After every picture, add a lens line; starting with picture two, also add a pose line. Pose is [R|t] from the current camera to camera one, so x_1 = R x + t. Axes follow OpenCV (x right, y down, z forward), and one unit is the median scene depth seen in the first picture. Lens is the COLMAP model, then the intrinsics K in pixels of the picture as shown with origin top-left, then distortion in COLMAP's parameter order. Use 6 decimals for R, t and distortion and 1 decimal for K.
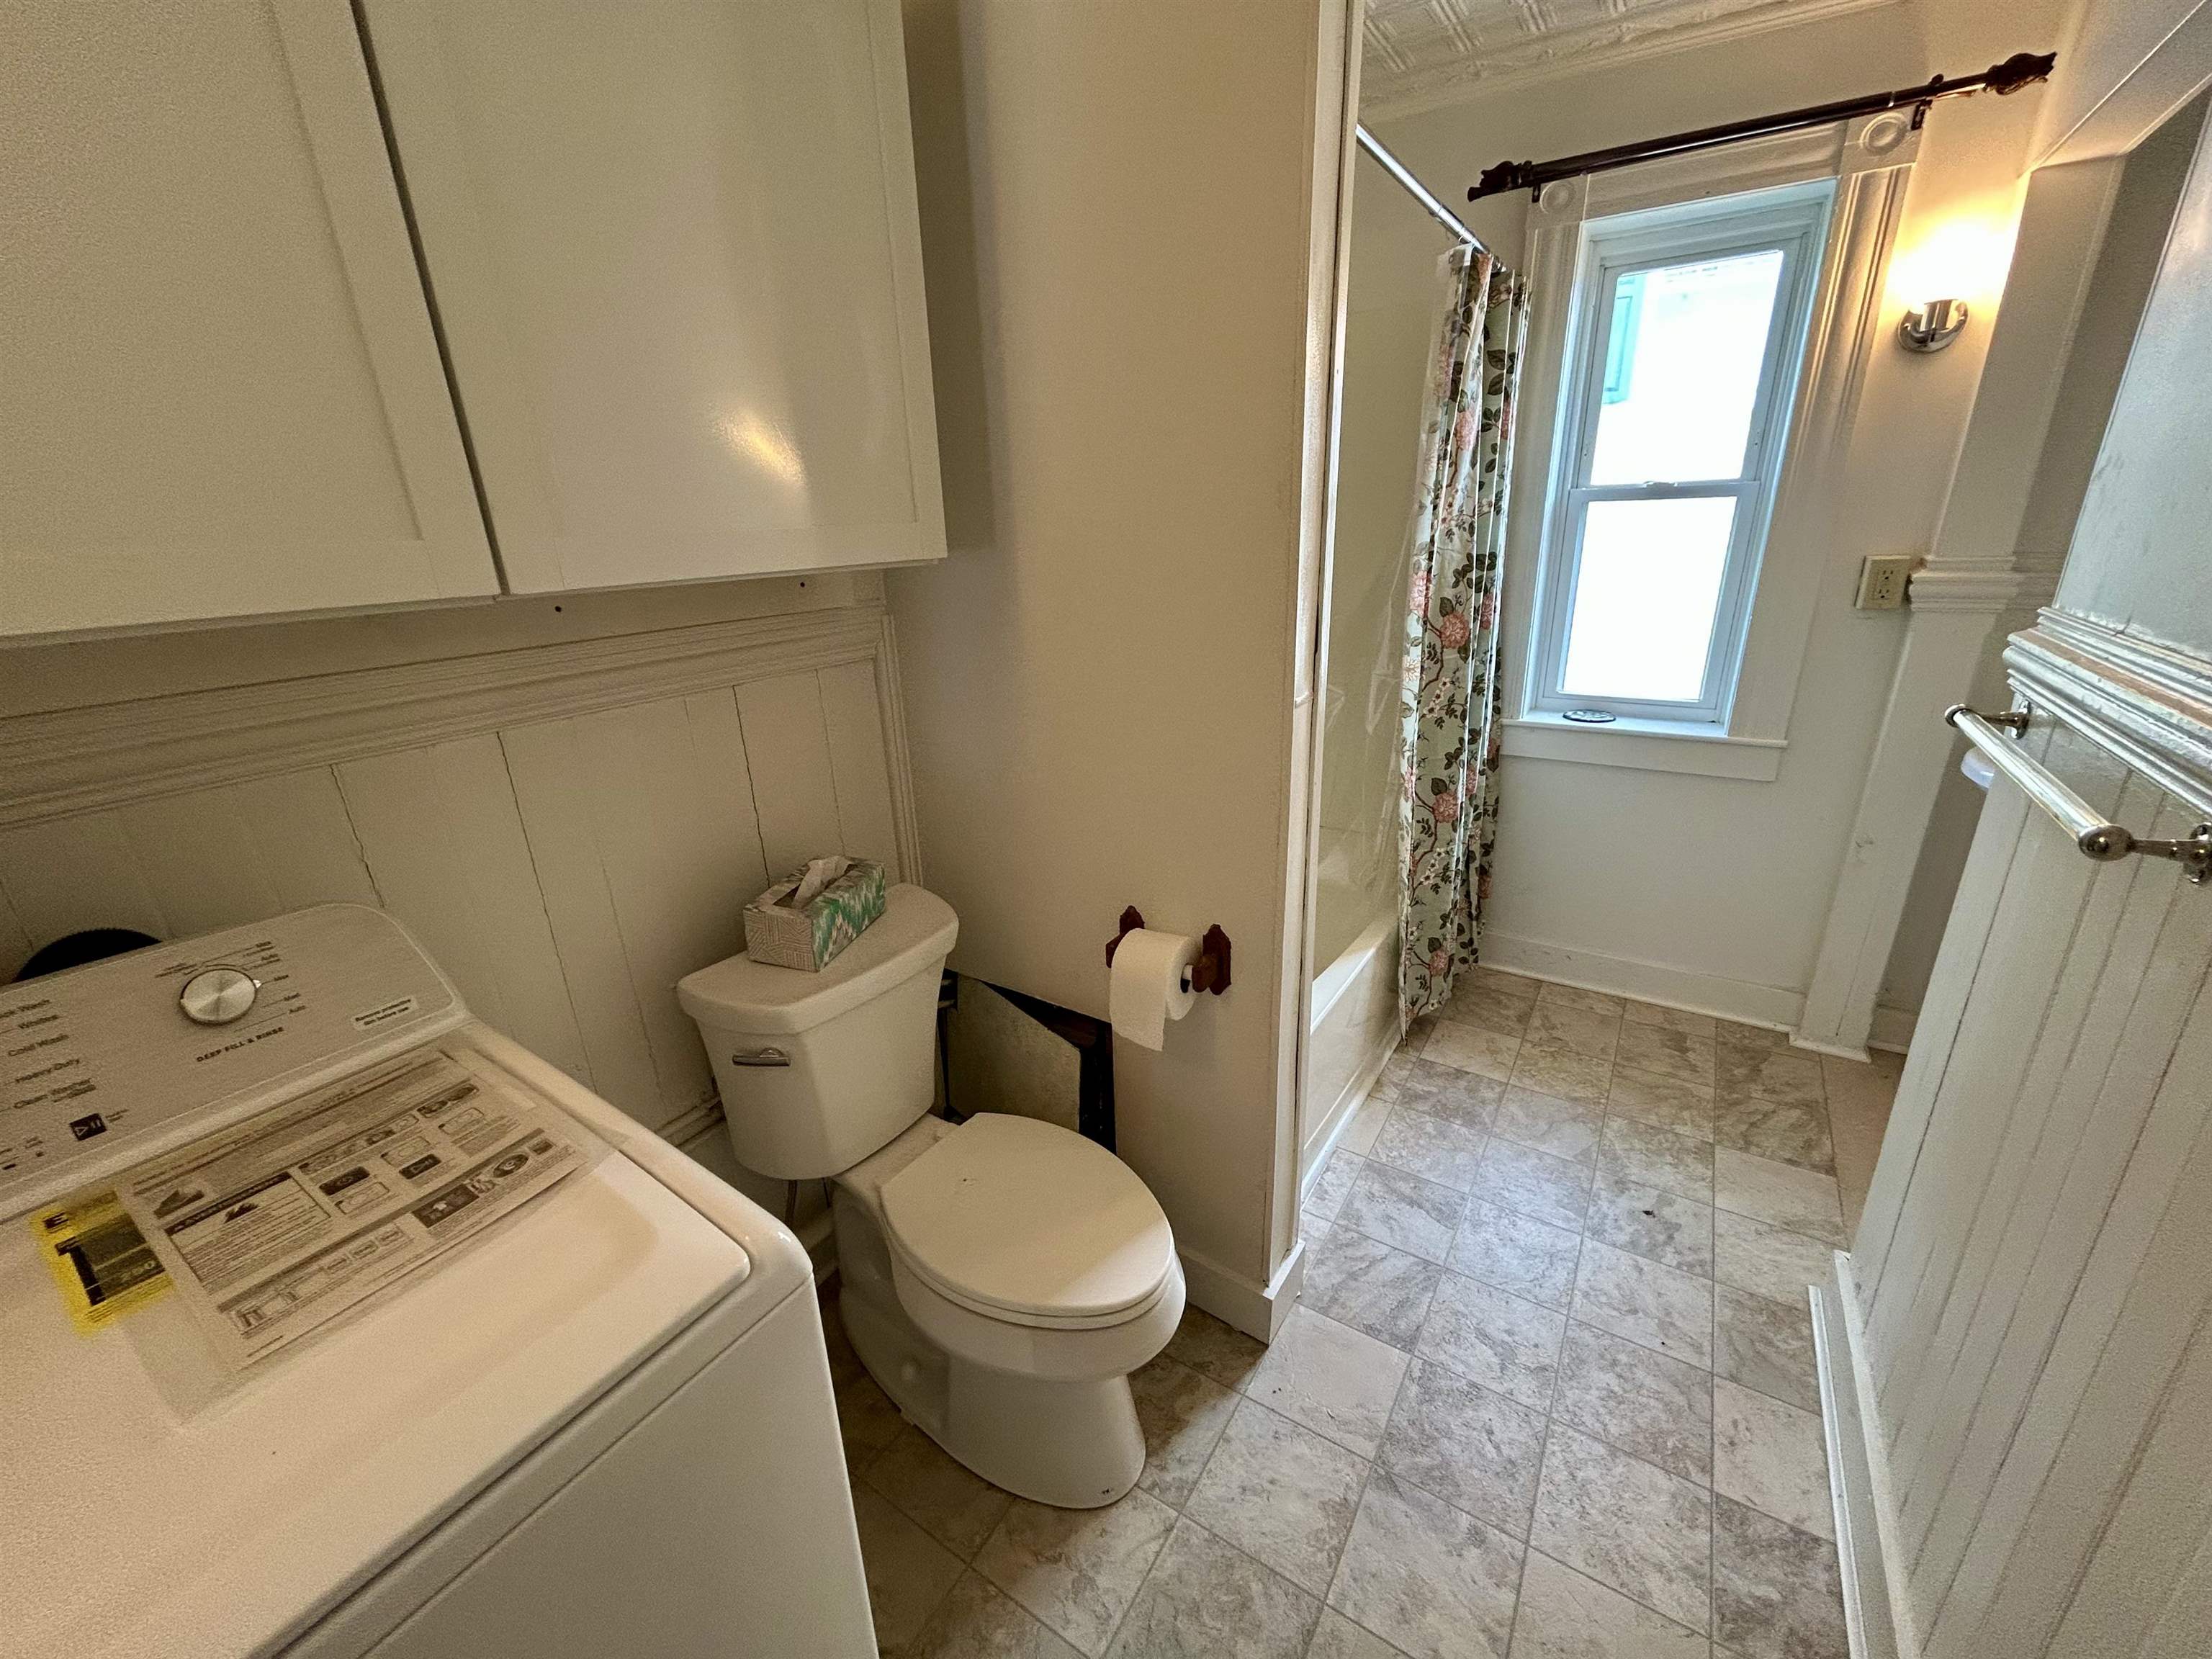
lens RADIAL K [[884.0, 0, 1106.0], [0, 884.0, 829.5], [0, 0, 1]] dist [-0.001979, 0.000255]
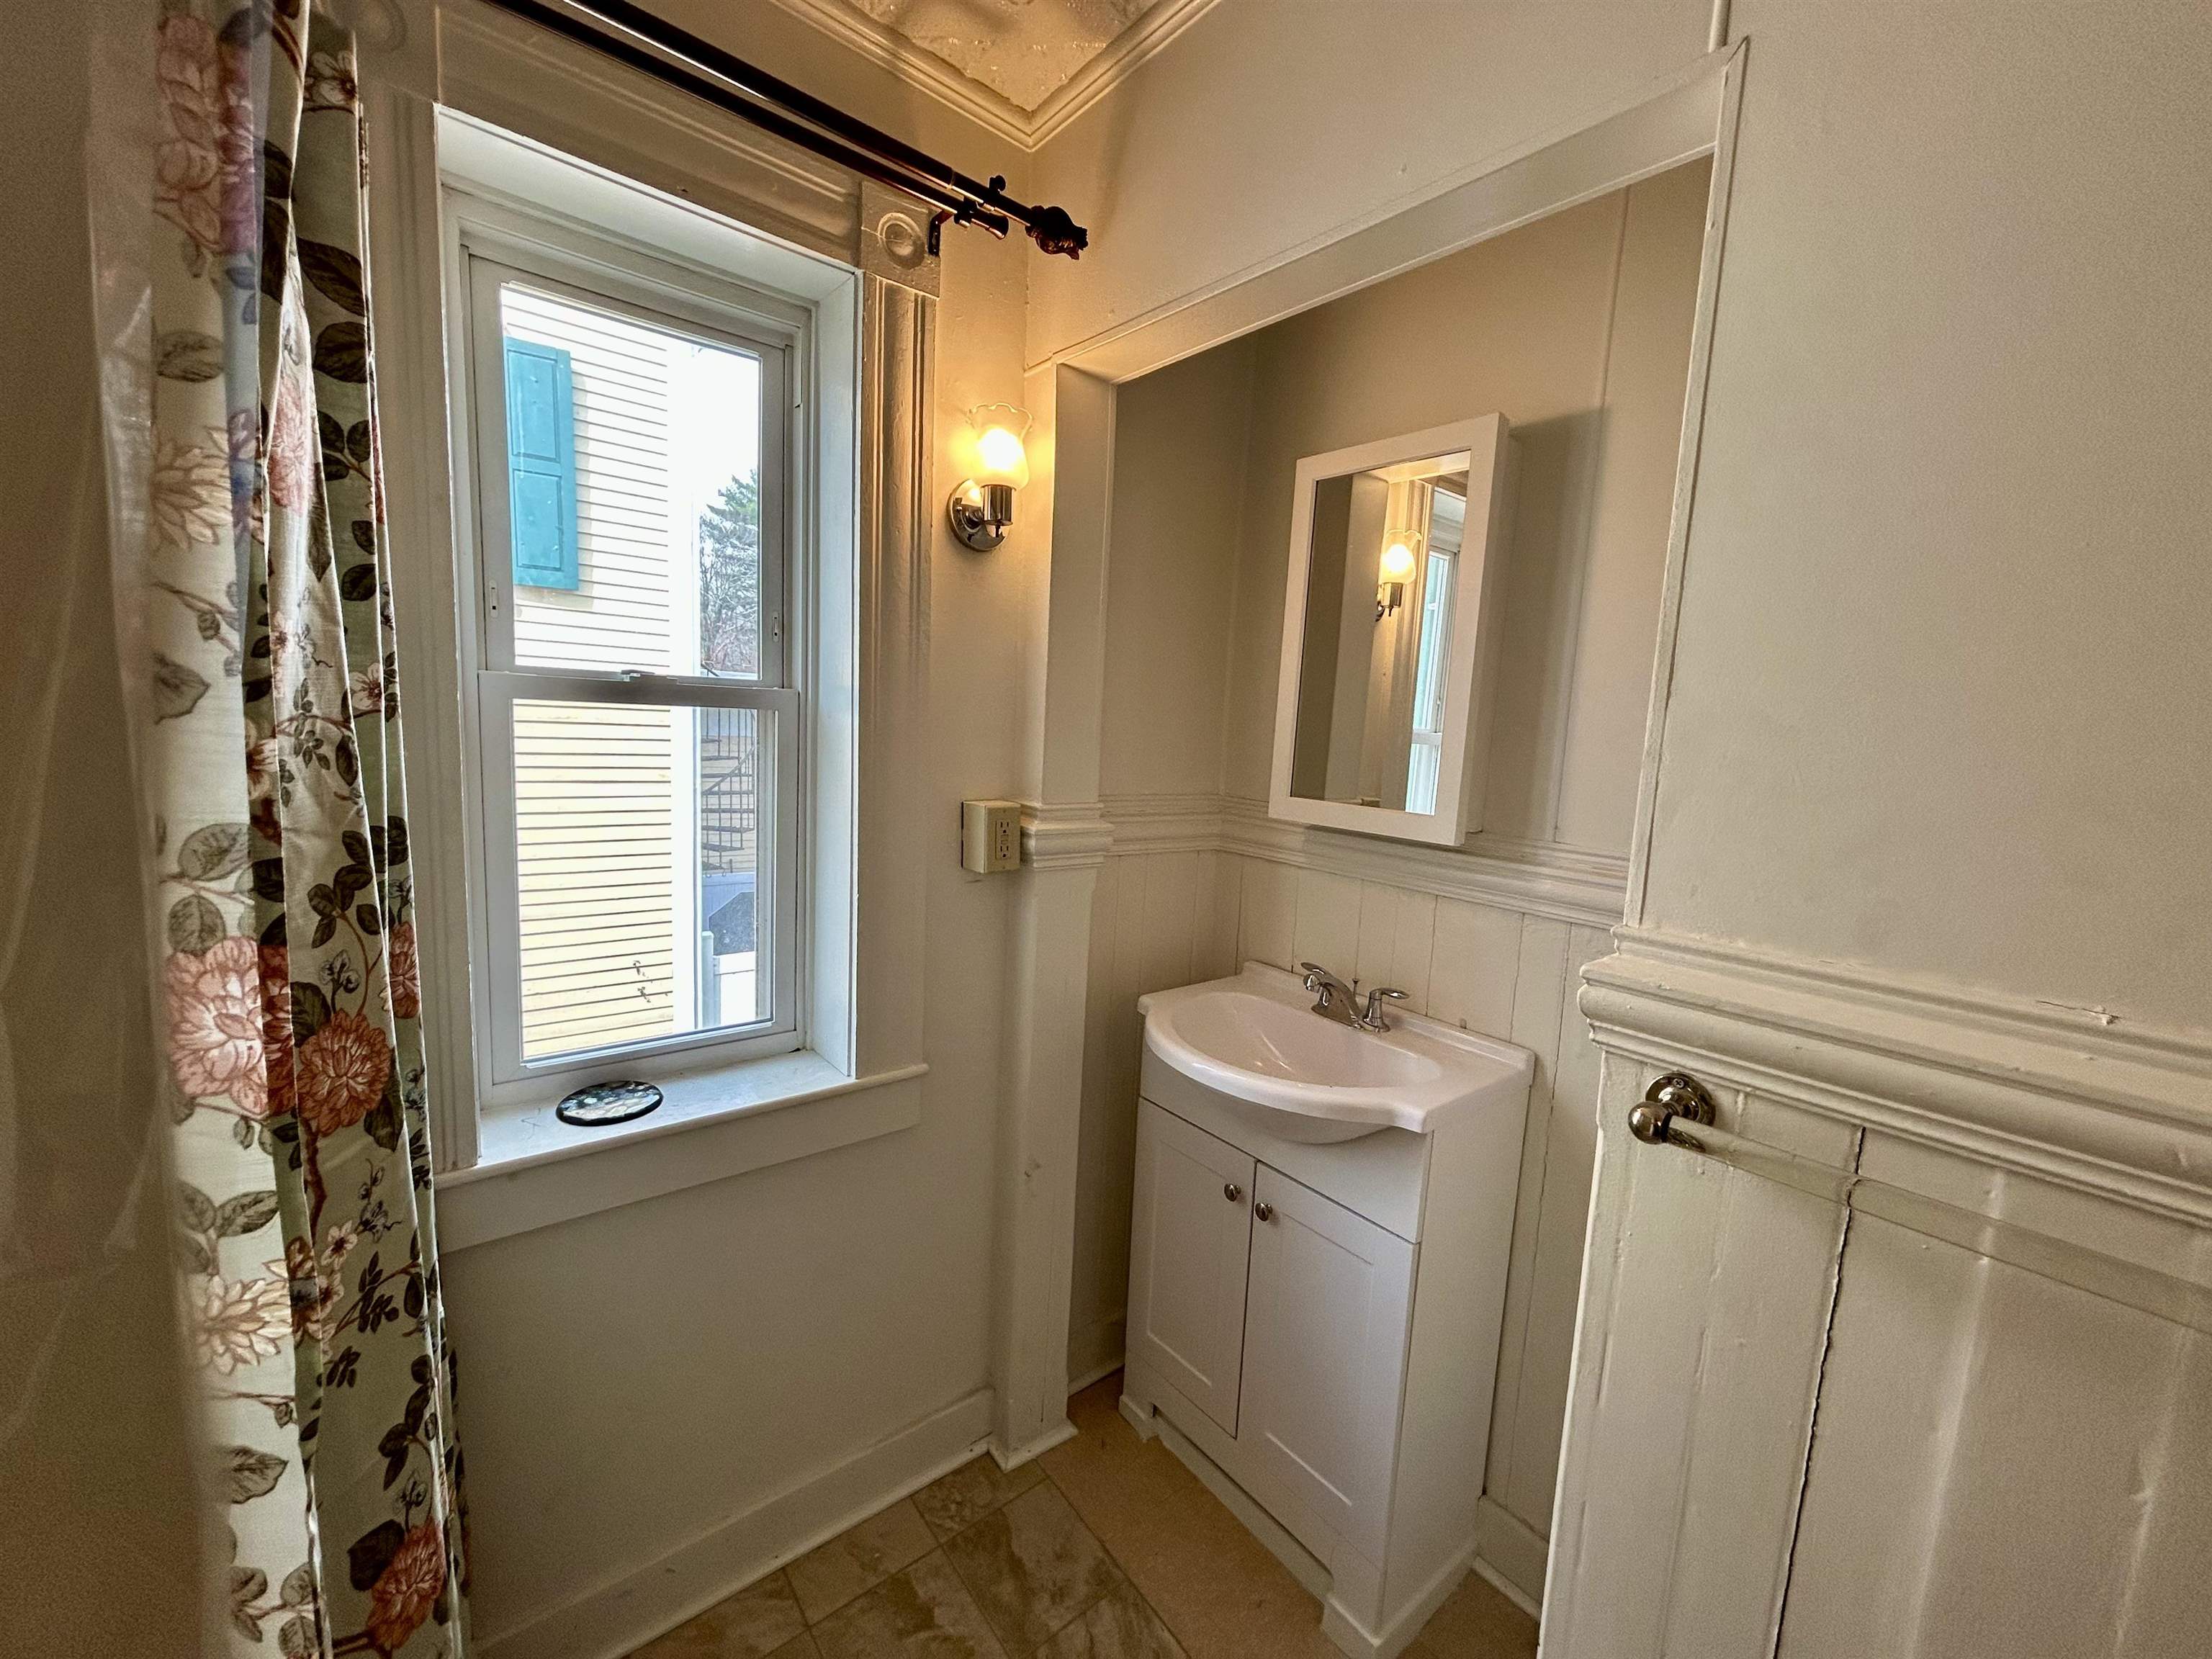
lens RADIAL K [[884.0, 0, 1106.0], [0, 884.0, 829.5], [0, 0, 1]] dist [-0.001979, 0.000255]
pose [[0.292776, -0.066485, 0.953867, 0.194791], [0.262225, 0.964916, -0.013231, -0.247931], [-0.919522, 0.254001, 0.299938, 0.680743]]
